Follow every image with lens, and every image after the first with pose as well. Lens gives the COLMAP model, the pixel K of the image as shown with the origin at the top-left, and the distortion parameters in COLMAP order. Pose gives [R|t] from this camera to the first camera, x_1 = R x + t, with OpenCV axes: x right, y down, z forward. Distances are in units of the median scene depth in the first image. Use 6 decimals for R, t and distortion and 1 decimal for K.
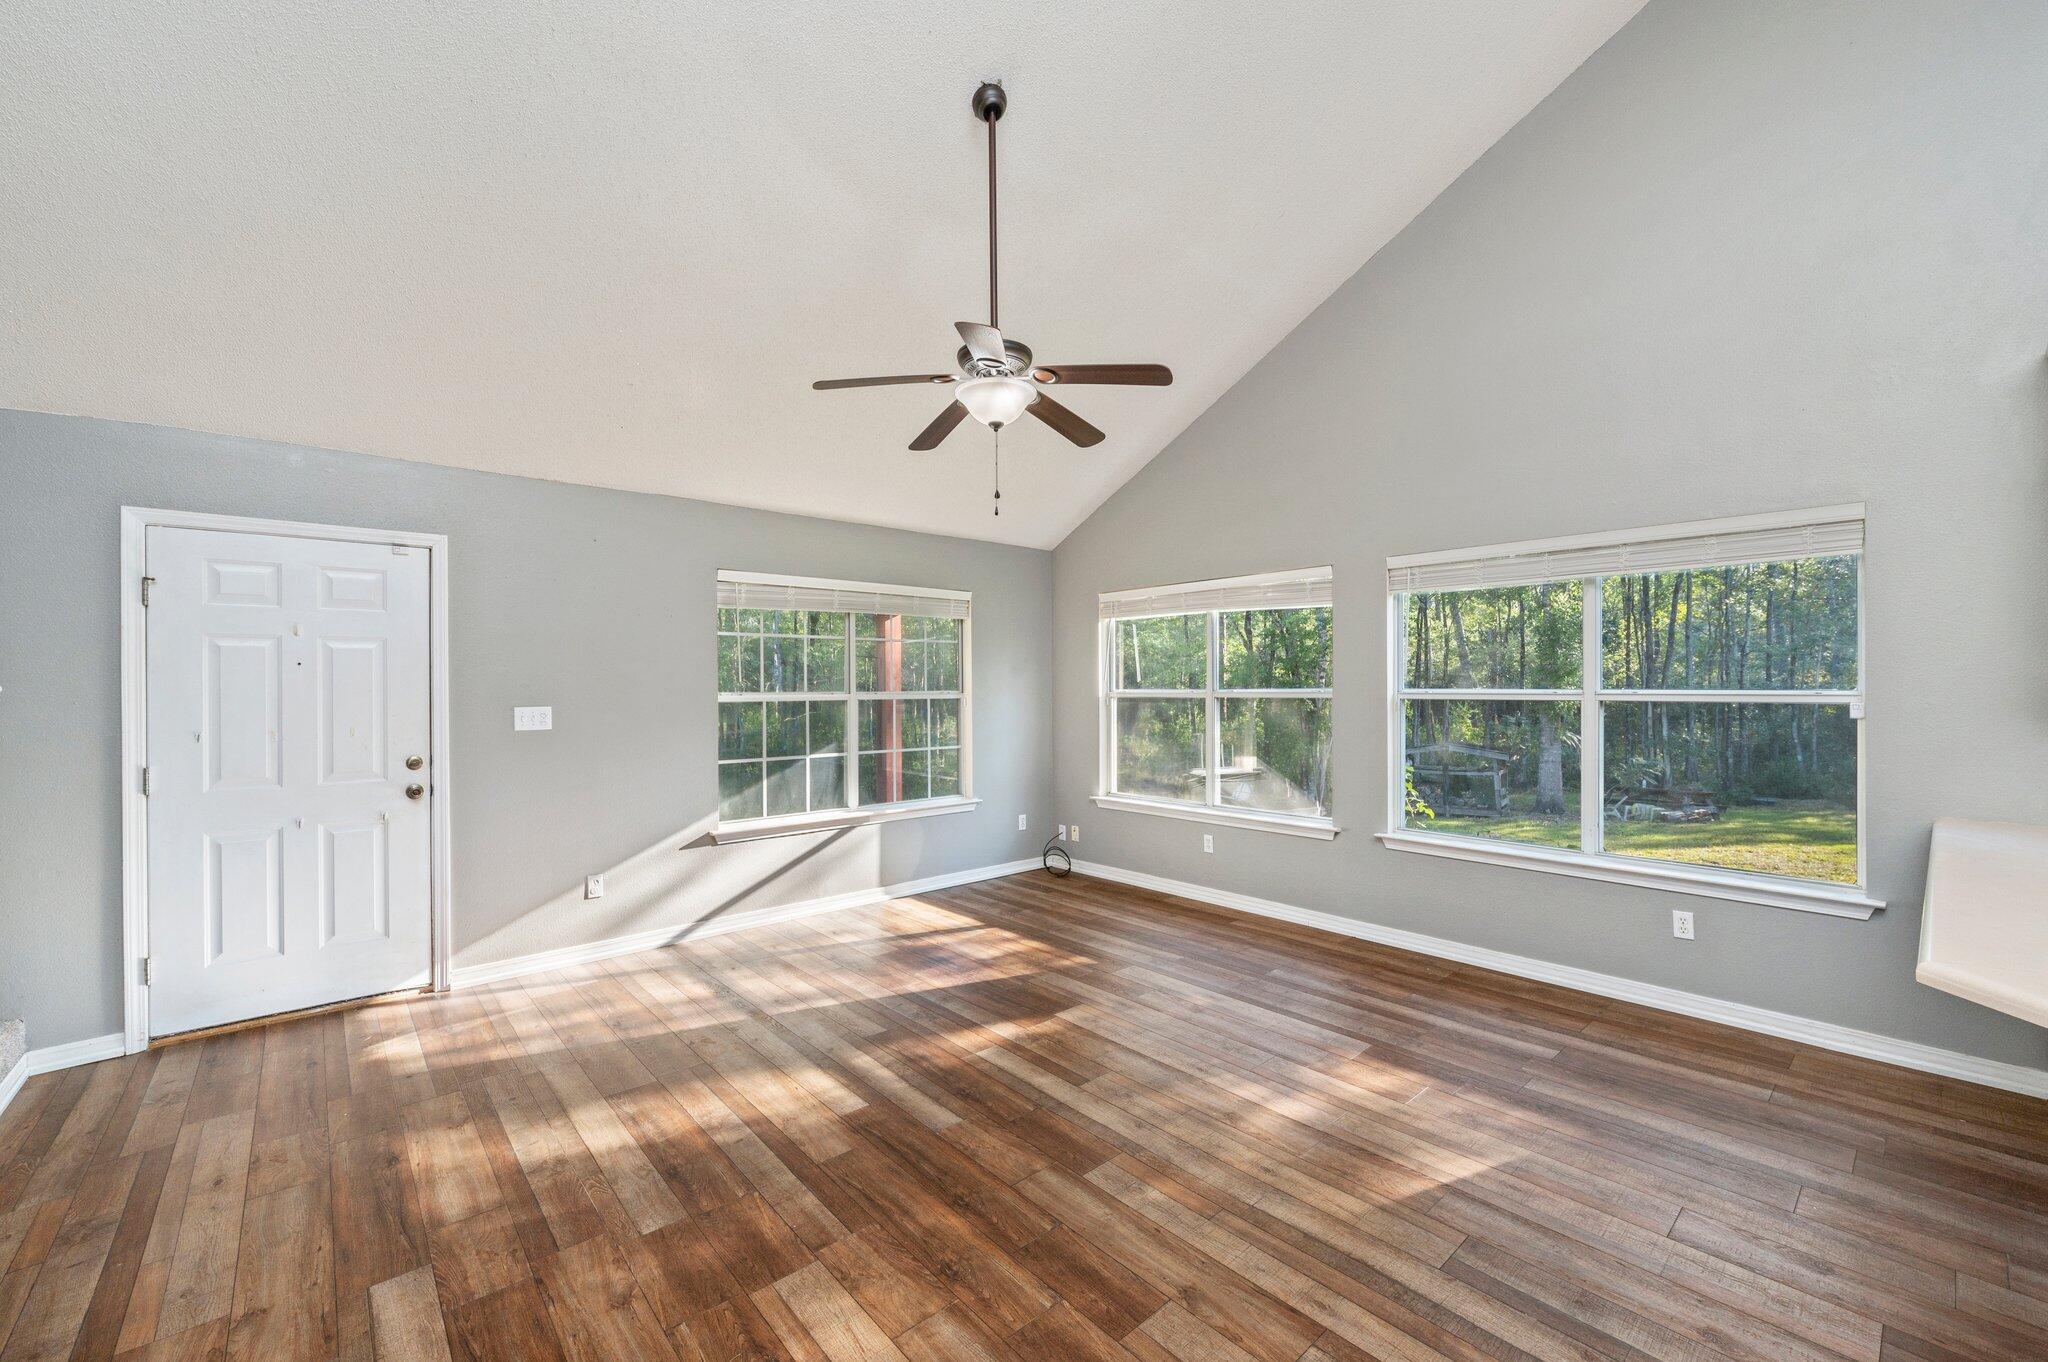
lens RADIAL K [[829.1, 0, 1019.1], [0, 829.1, 686.1], [0, 0, 1]] dist [-0.003218, -0.000085]
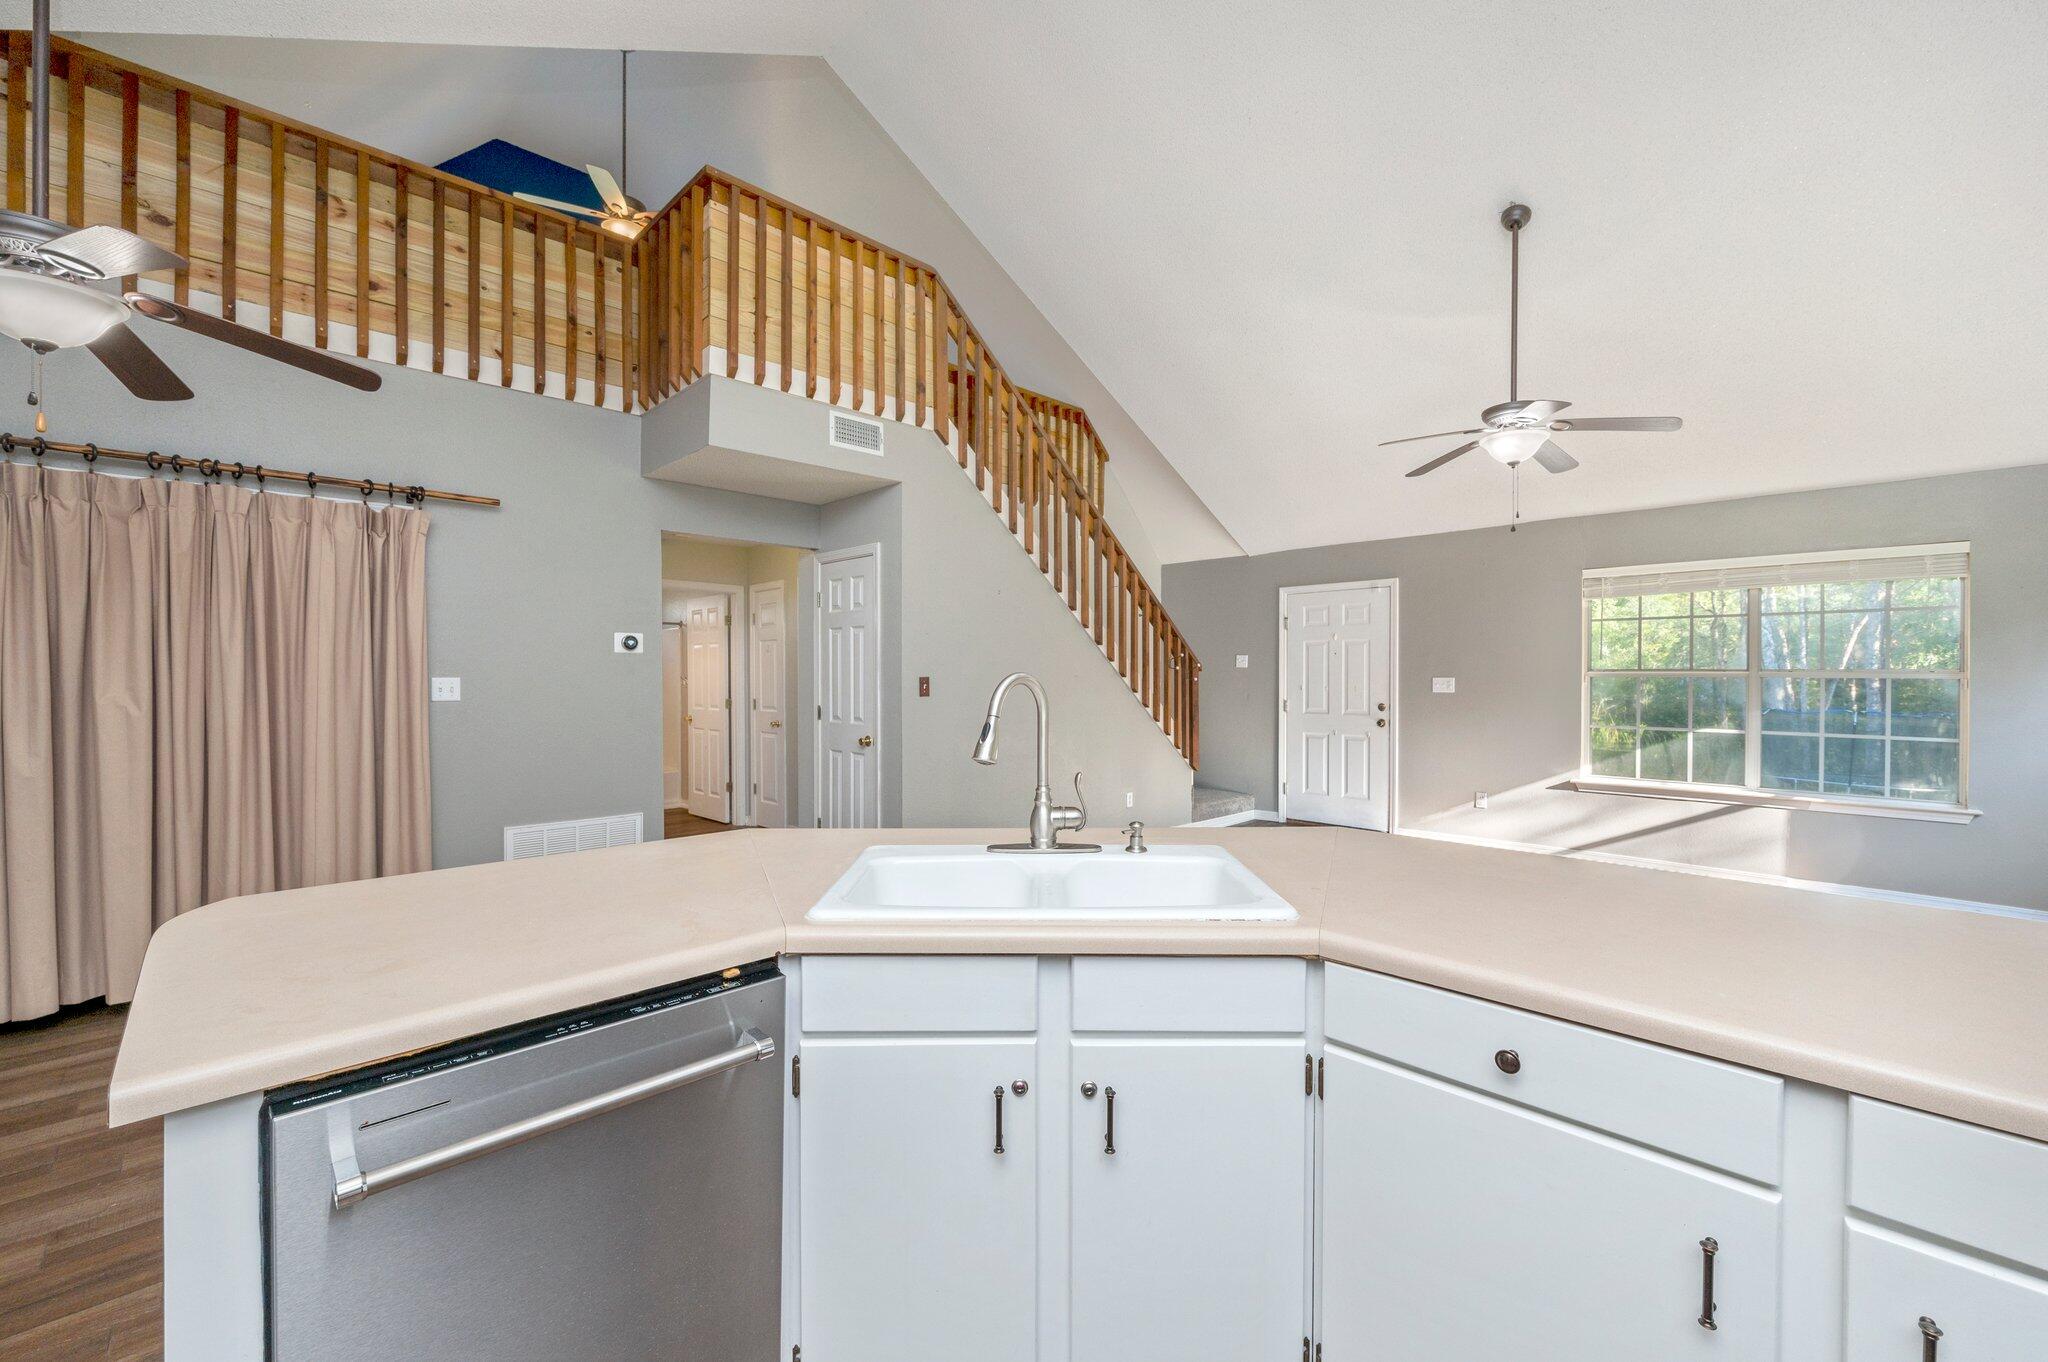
lens RADIAL K [[800.4, 0, 1033.2], [0, 800.4, 684.7], [0, 0, 1]] dist [-0.000595, -0.000025]
pose [[0.079550, 0.020361, -0.996623, 1.063783], [-0.001573, 0.999793, 0.020300, 0.010278], [0.996830, -0.000047, 0.079566, 0.110950]]
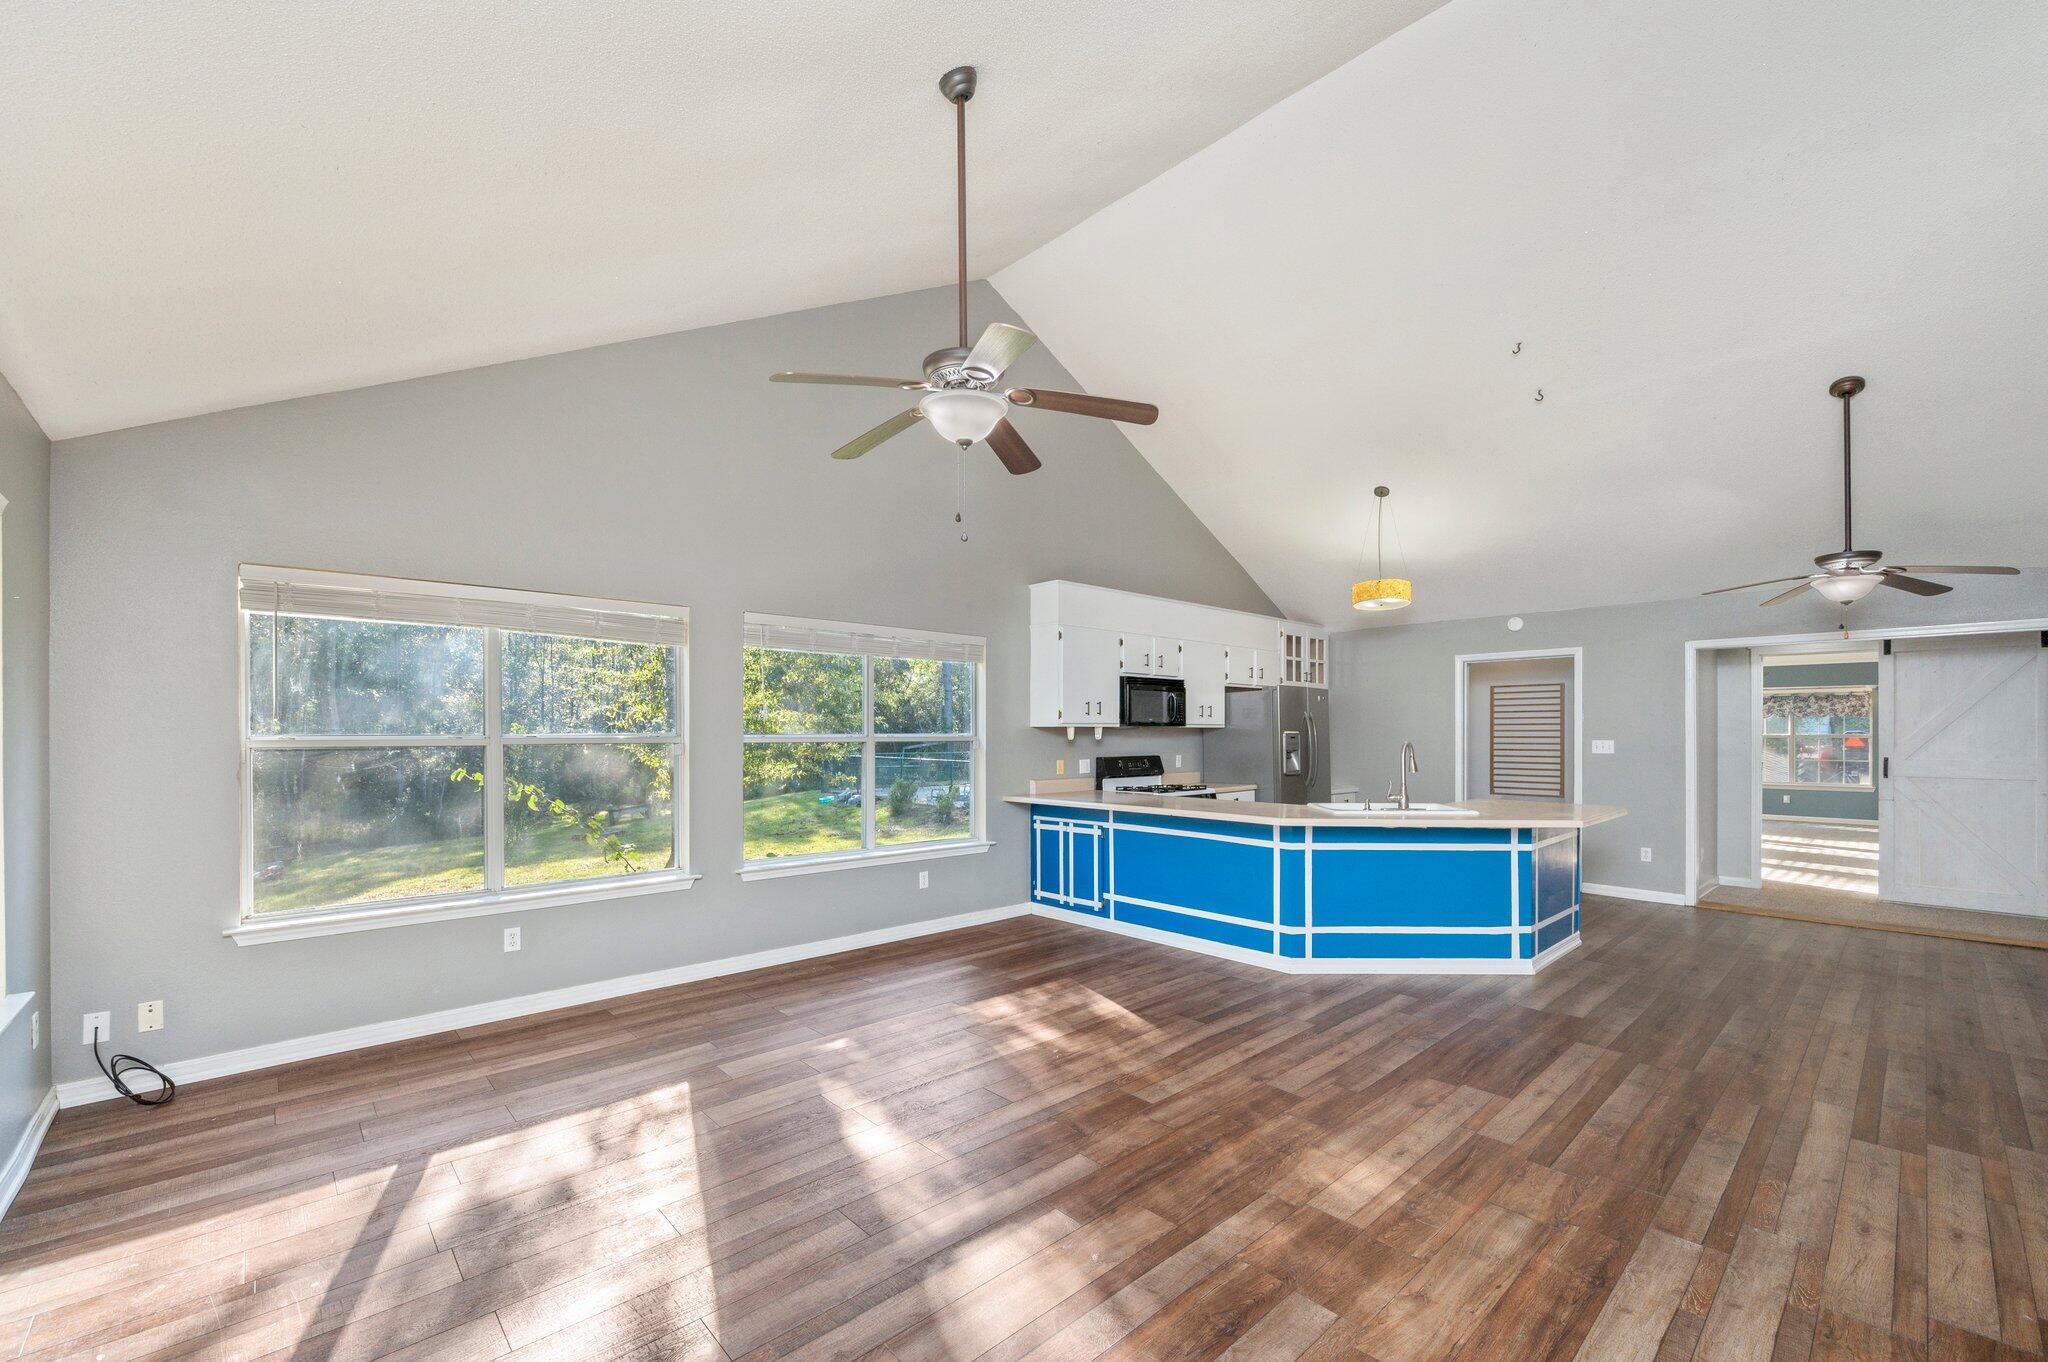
lens RADIAL K [[844.8, 0, 1032.5], [0, 844.8, 722.0], [0, 0, 1]] dist [-0.002731, -0.000226]
pose [[-0.040429, 0.018145, 0.999018, -0.866885], [0.000649, 0.999835, -0.018133, 0.008947], [-0.999182, -0.000084, -0.040434, 0.856074]]
